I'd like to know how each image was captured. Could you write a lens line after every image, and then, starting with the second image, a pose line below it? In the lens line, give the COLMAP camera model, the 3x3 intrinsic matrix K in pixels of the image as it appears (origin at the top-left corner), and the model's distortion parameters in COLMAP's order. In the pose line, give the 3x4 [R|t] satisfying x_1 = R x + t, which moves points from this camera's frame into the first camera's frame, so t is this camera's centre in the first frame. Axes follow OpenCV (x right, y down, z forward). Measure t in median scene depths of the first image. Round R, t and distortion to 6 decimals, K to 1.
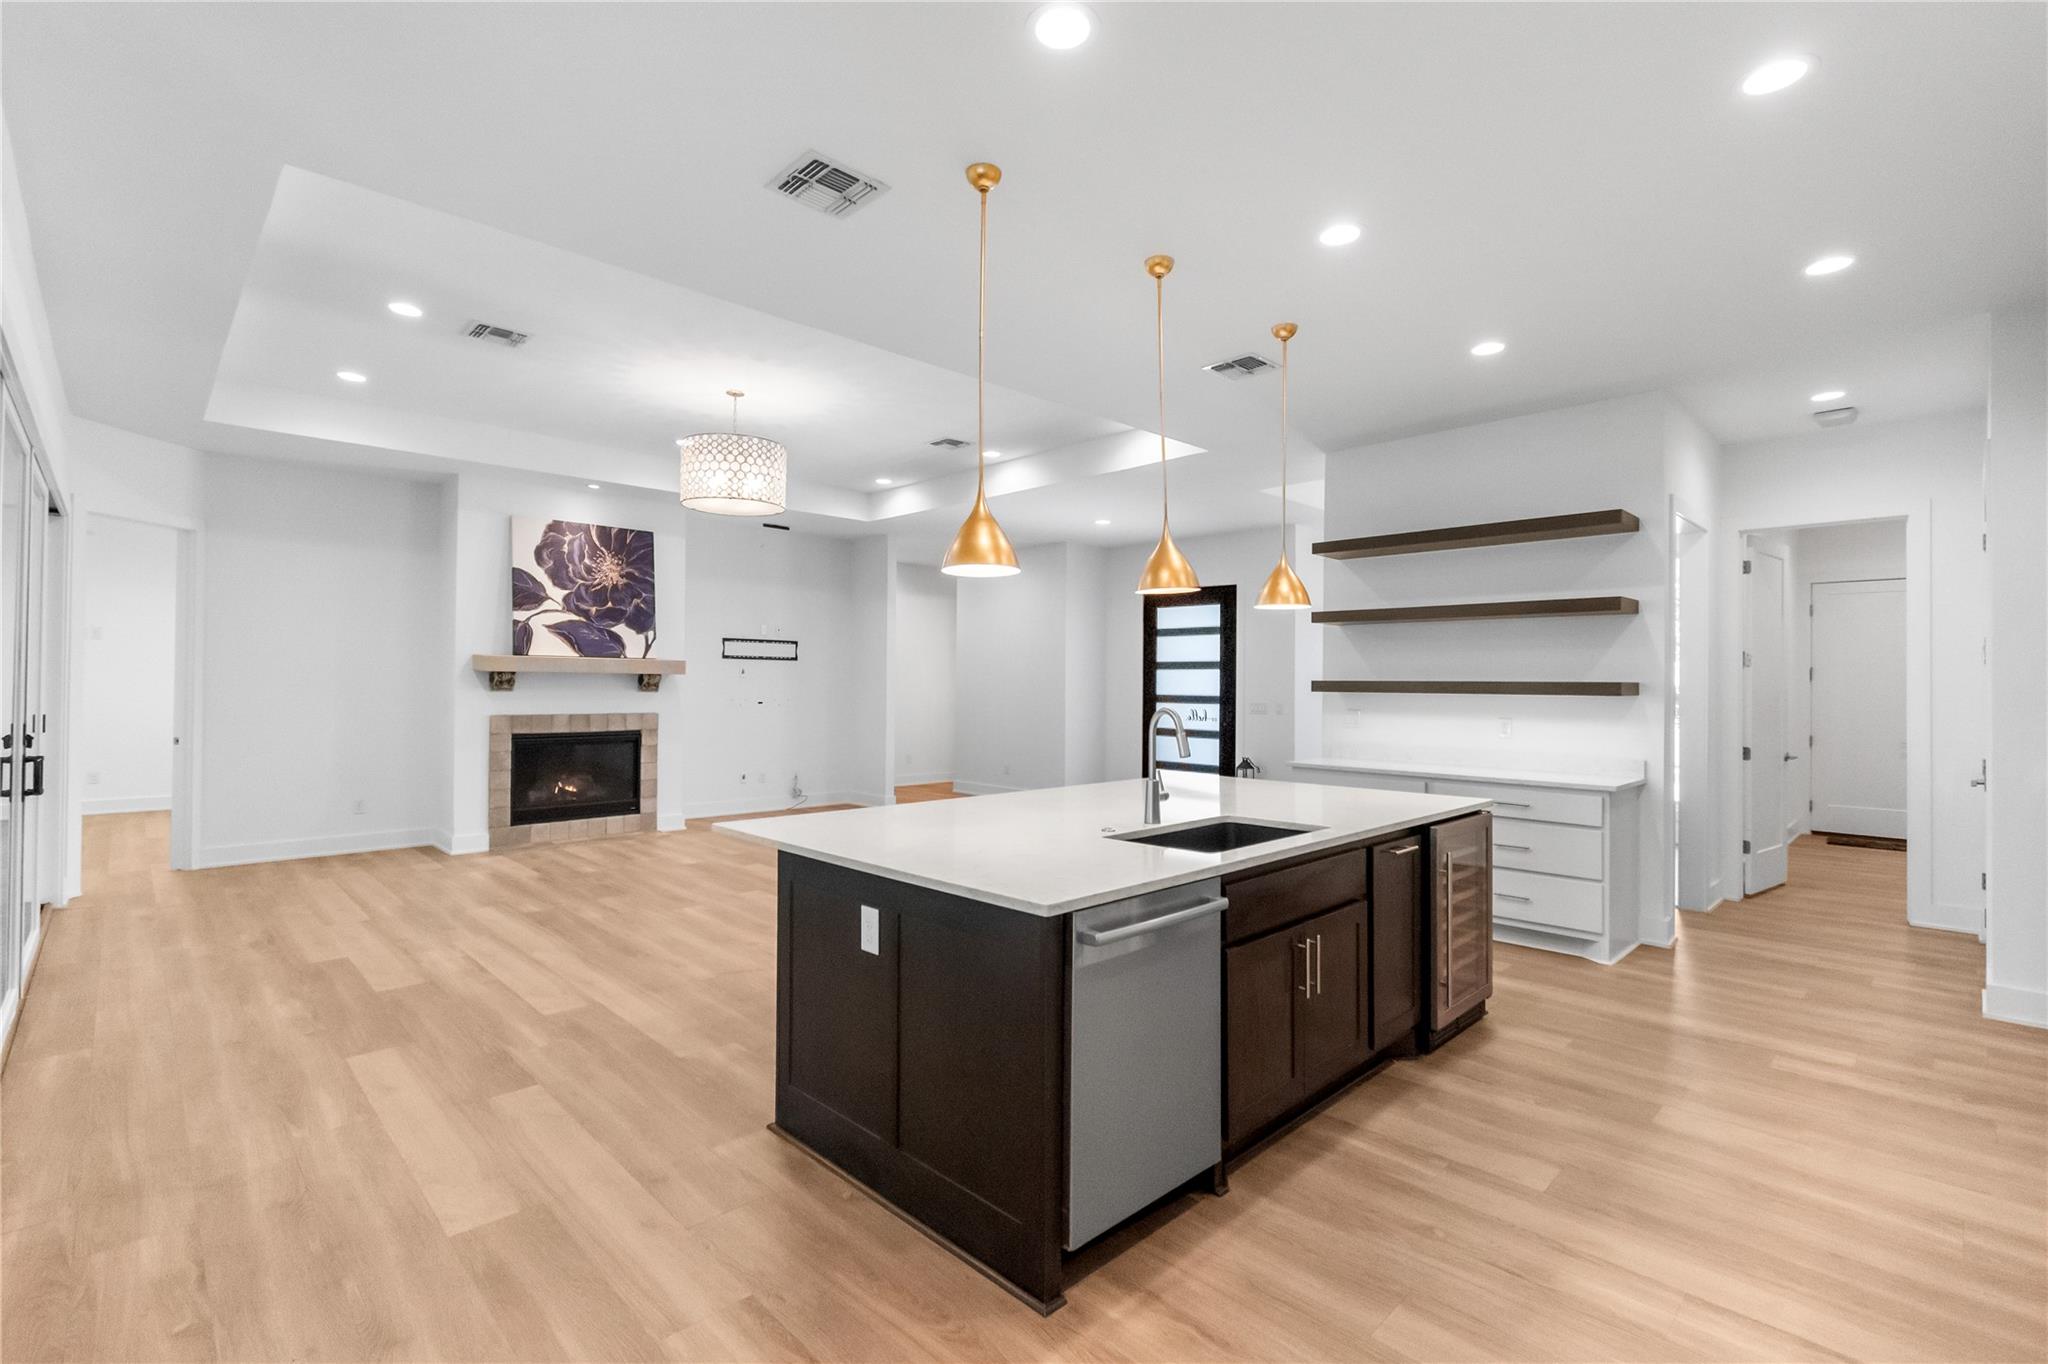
lens RADIAL K [[916.7, 0, 1021.1], [0, 916.7, 675.5], [0, 0, 1]] dist [0.004361, -0.002103]
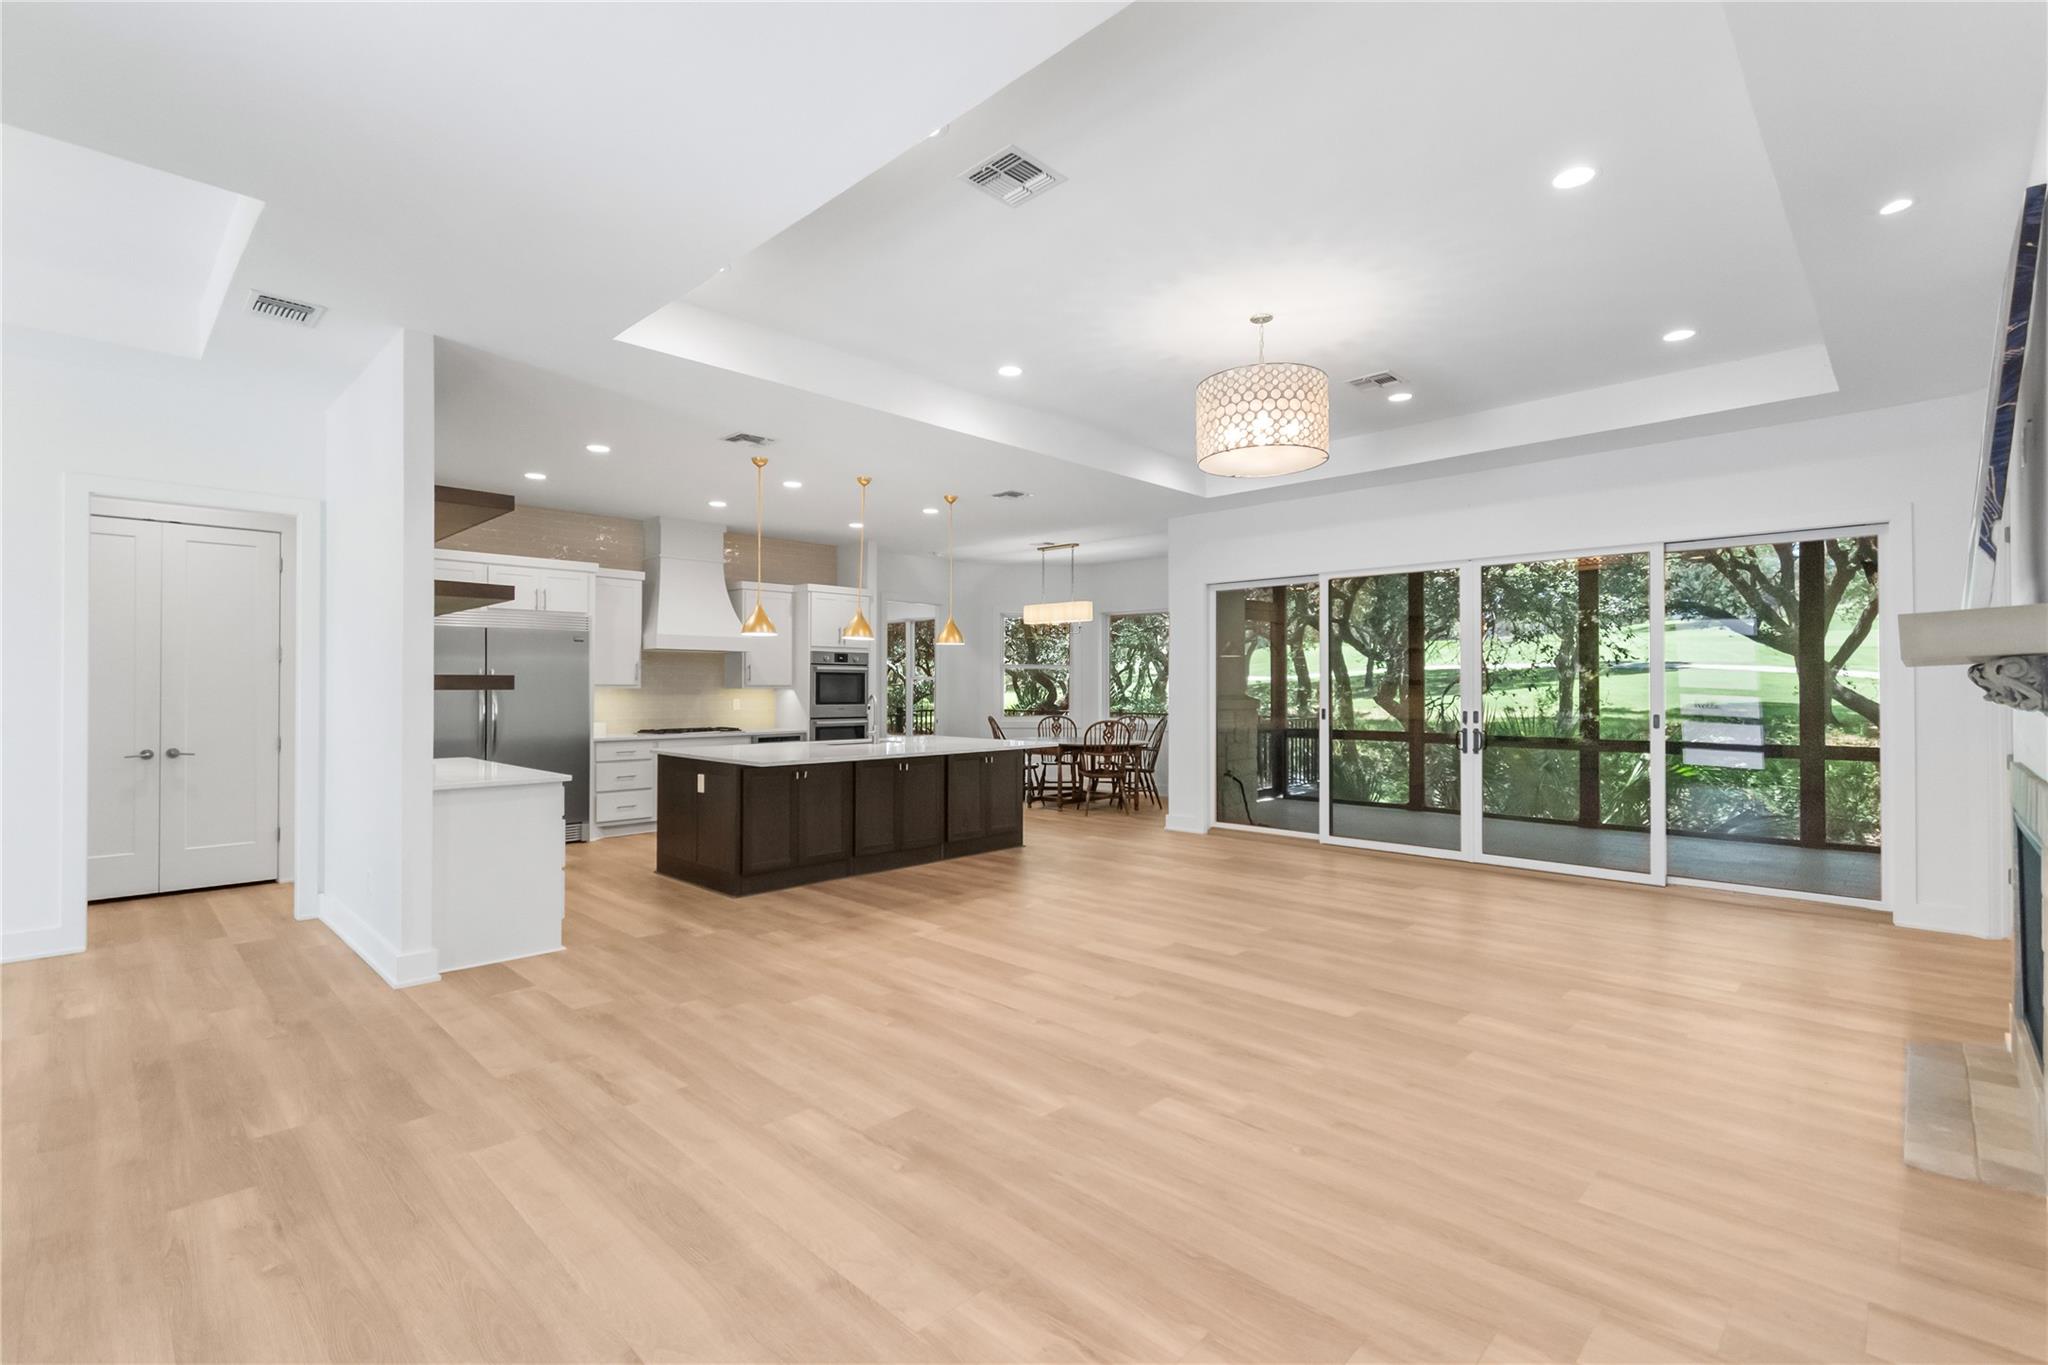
lens RADIAL K [[916.7, 0, 1019.3], [0, 916.7, 680.3], [0, 0, 1]] dist [0.004361, -0.002103]
pose [[-0.999605, -0.009823, -0.026325, -0.067622], [-0.009336, 0.999785, -0.018539, 0.015639], [0.026501, -0.018286, -0.999482, 1.409339]]
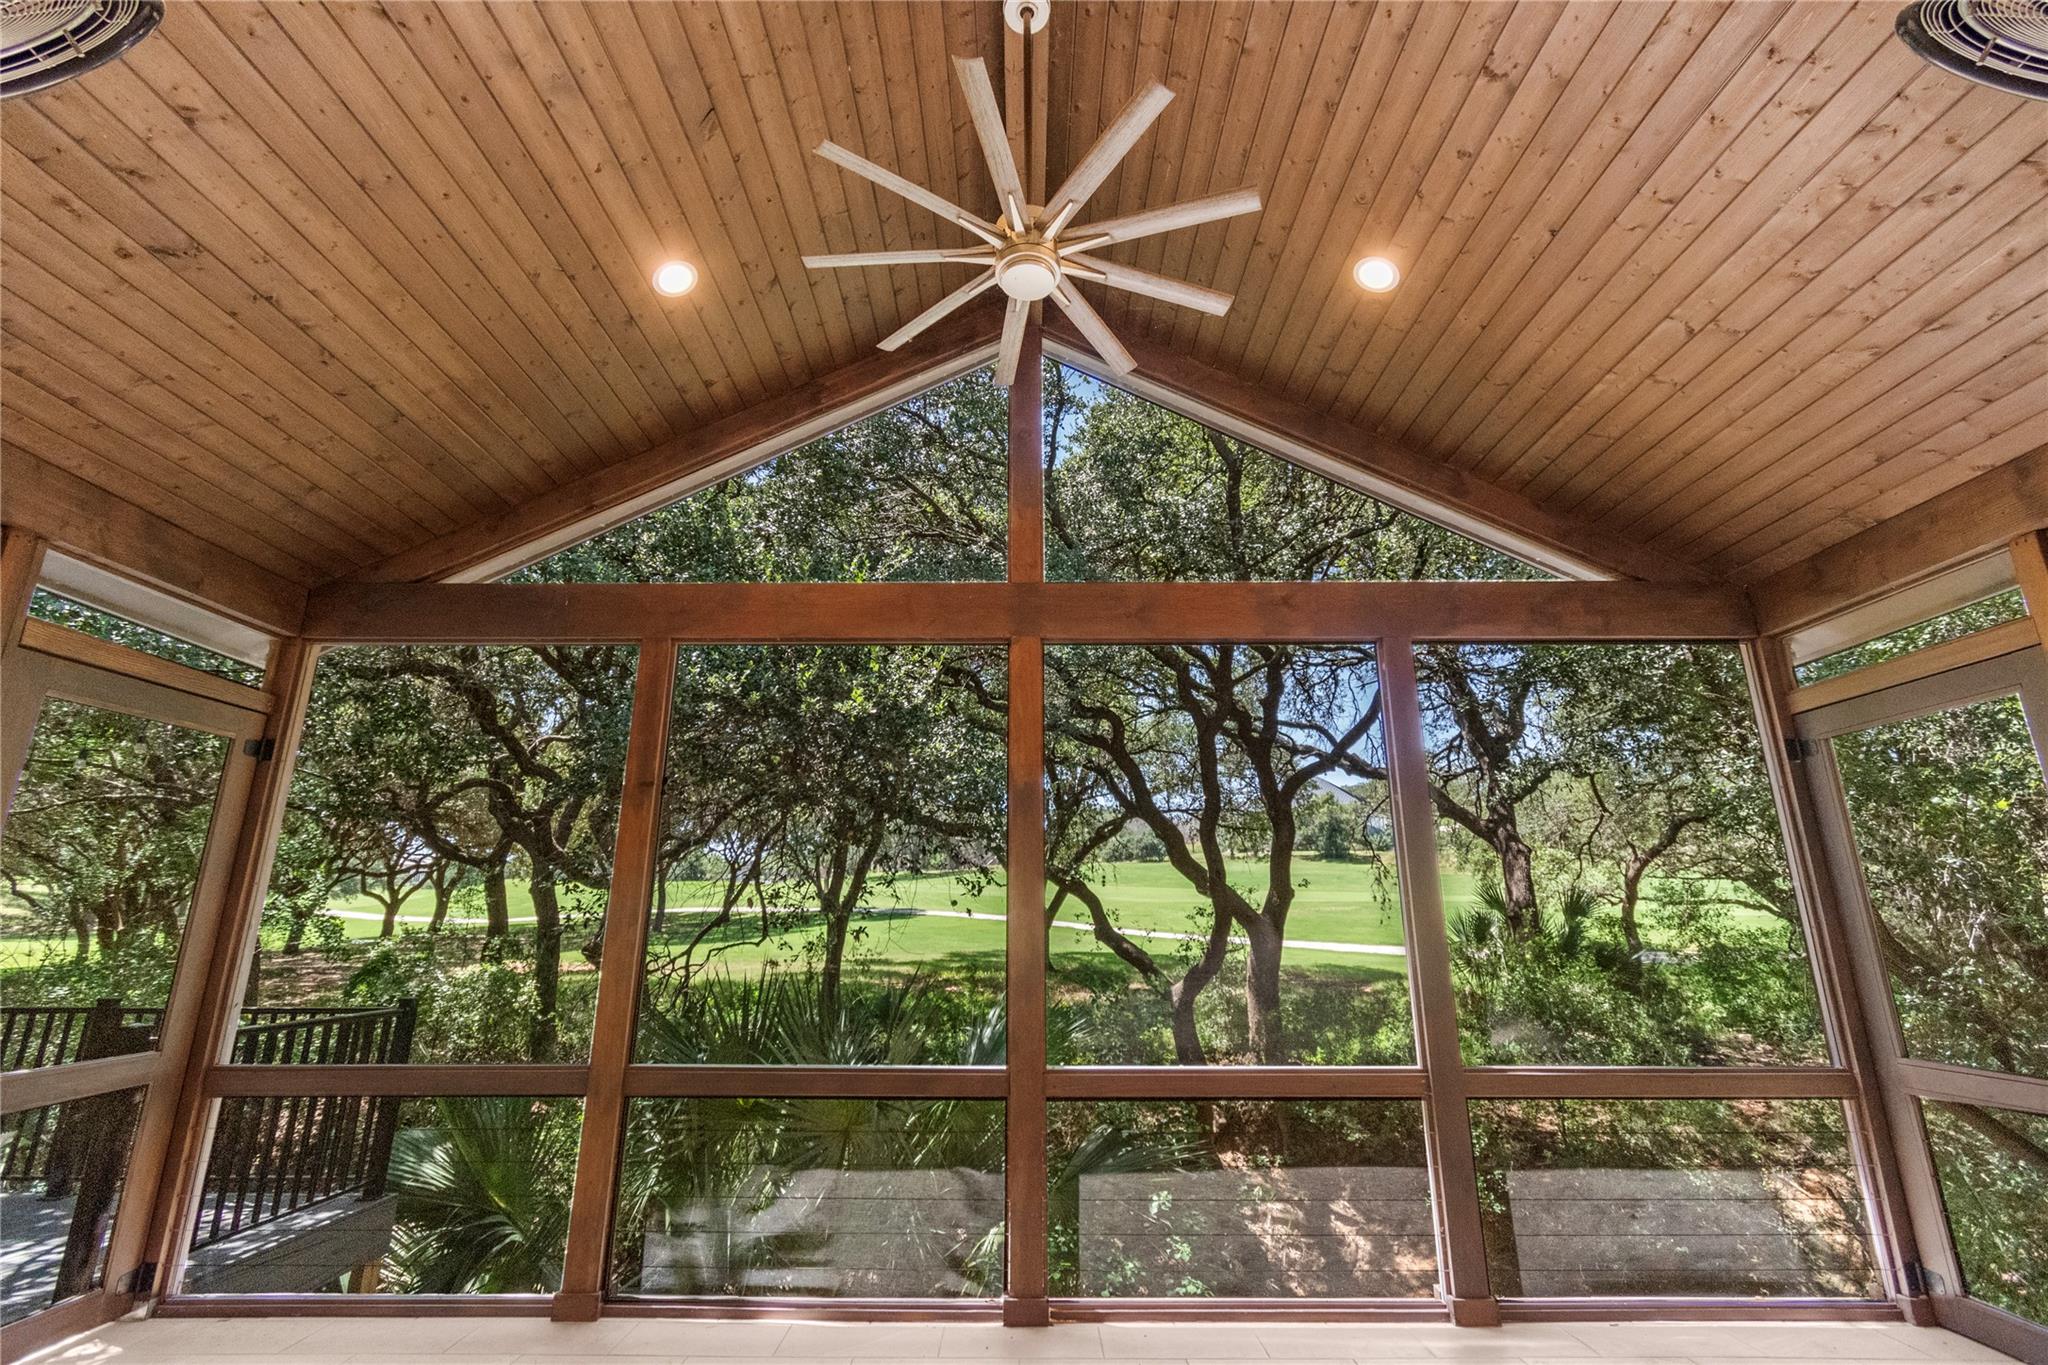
lens RADIAL K [[916.7, 0, 1025.3], [0, 916.7, 672.9], [0, 0, 1]] dist [0.004361, -0.002103]
pose [[-0.698719, -0.204954, -0.685409, -0.485580], [-0.000598, 0.958250, -0.285931, 0.000483], [0.715396, -0.199375, -0.669670, 0.558607]]
